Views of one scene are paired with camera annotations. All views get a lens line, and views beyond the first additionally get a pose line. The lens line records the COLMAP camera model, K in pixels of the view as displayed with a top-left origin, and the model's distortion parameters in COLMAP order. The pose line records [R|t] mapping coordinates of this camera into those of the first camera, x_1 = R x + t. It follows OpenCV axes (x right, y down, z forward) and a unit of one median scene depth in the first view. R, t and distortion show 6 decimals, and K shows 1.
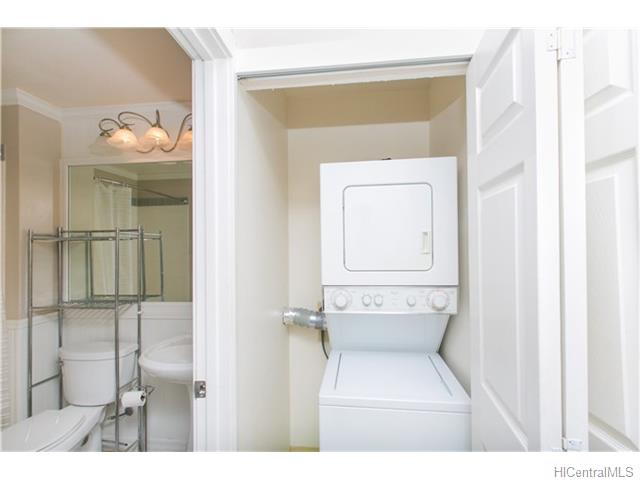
lens RADIAL K [[290.1, 0, 323.5], [0, 290.1, 238.5], [0, 0, 1]] dist [-0.000236, 0.000191]
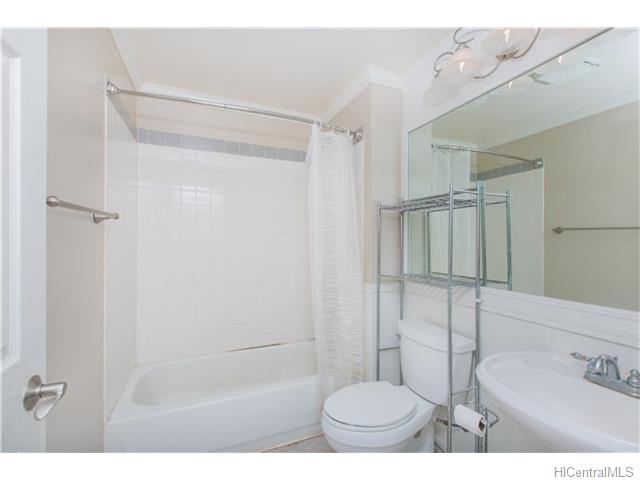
lens RADIAL K [[290.1, 0, 323.5], [0, 290.1, 238.5], [0, 0, 1]] dist [-0.000236, 0.000191]
pose [[0.492168, 0.014538, -0.870379, -0.190911], [0.003365, 0.999821, 0.018603, 0.083842], [0.870494, -0.012084, 0.492031, 0.300760]]
